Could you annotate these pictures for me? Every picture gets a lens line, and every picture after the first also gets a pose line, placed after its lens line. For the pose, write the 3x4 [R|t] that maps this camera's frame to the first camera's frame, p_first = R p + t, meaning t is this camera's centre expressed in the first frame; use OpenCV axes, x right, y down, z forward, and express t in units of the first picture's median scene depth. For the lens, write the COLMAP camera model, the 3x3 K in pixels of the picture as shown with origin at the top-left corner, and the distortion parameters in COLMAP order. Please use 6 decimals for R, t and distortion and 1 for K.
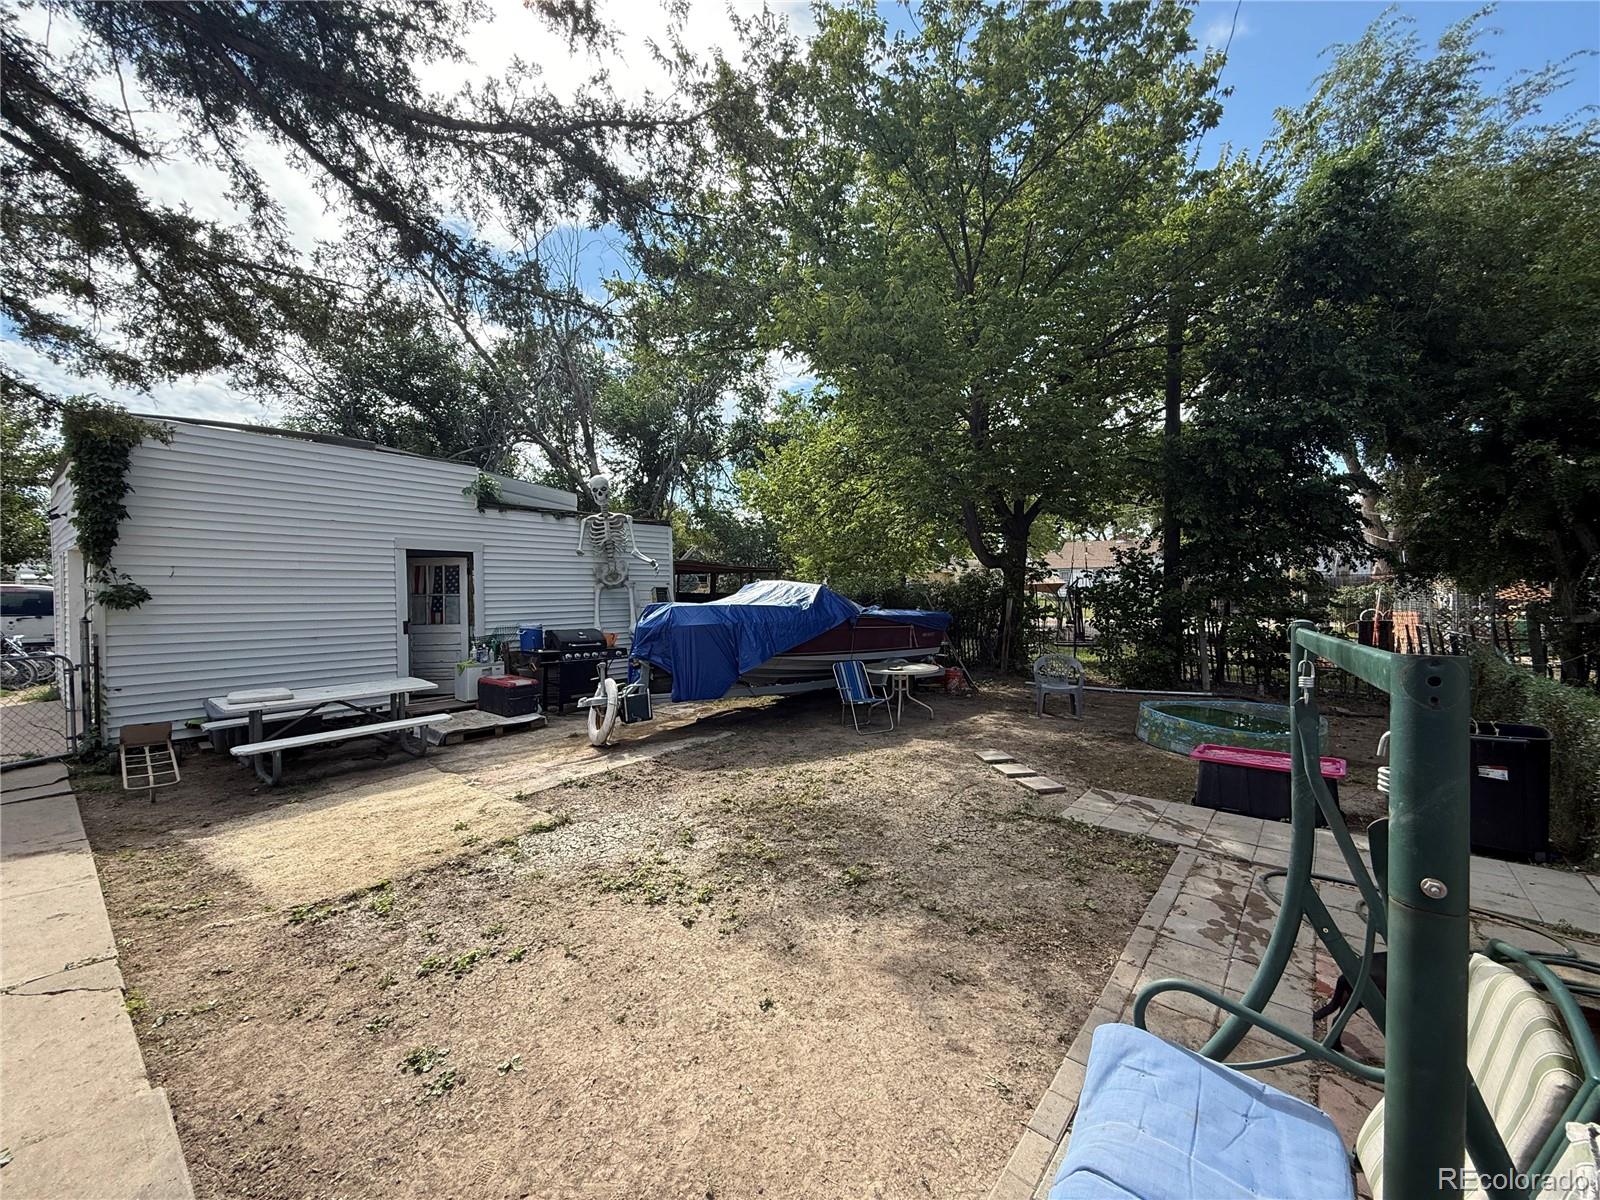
lens RADIAL K [[635.2, 0, 794.4], [0, 635.2, 601.3], [0, 0, 1]] dist [0.000479, -0.000434]
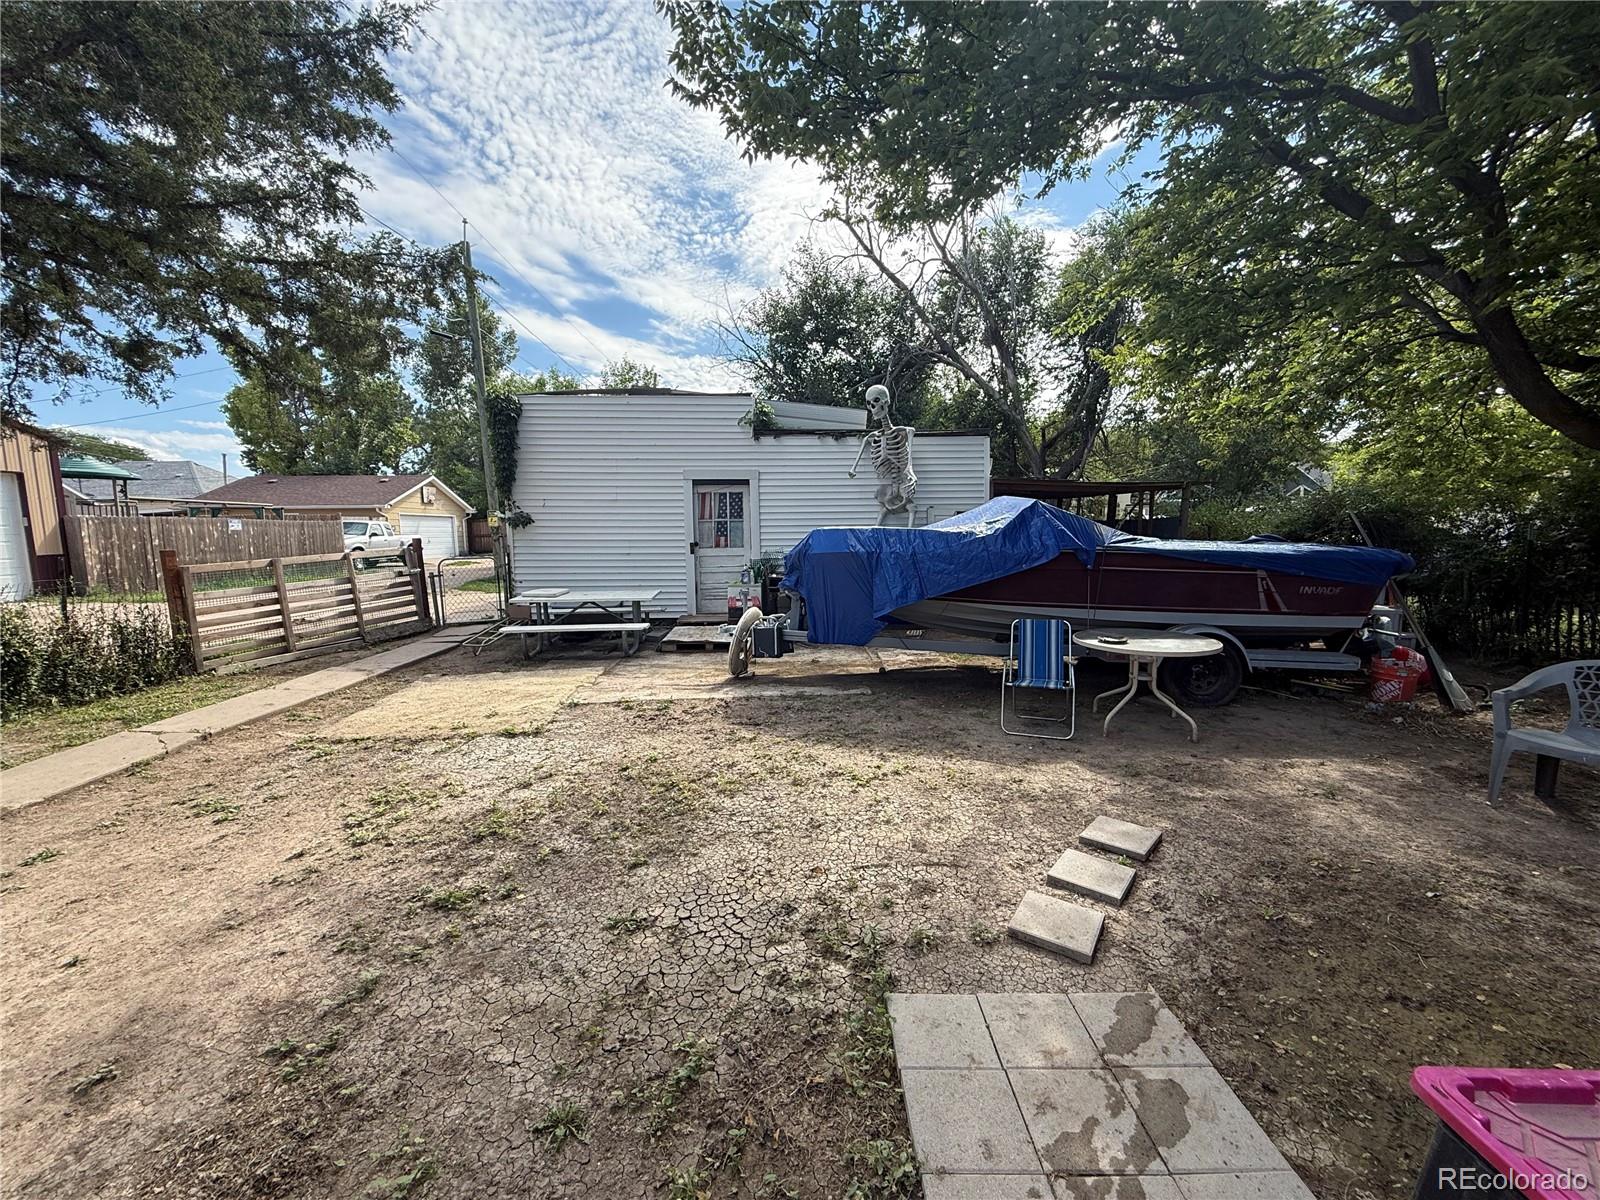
lens RADIAL K [[635.2, 0, 804.0], [0, 635.2, 601.9], [0, 0, 1]] dist [0.000479, -0.000434]
pose [[0.650700, 0.088436, -0.754167, 0.590136], [-0.011843, 0.994256, 0.106372, 0.018909], [0.759242, -0.060285, 0.648010, 0.592770]]
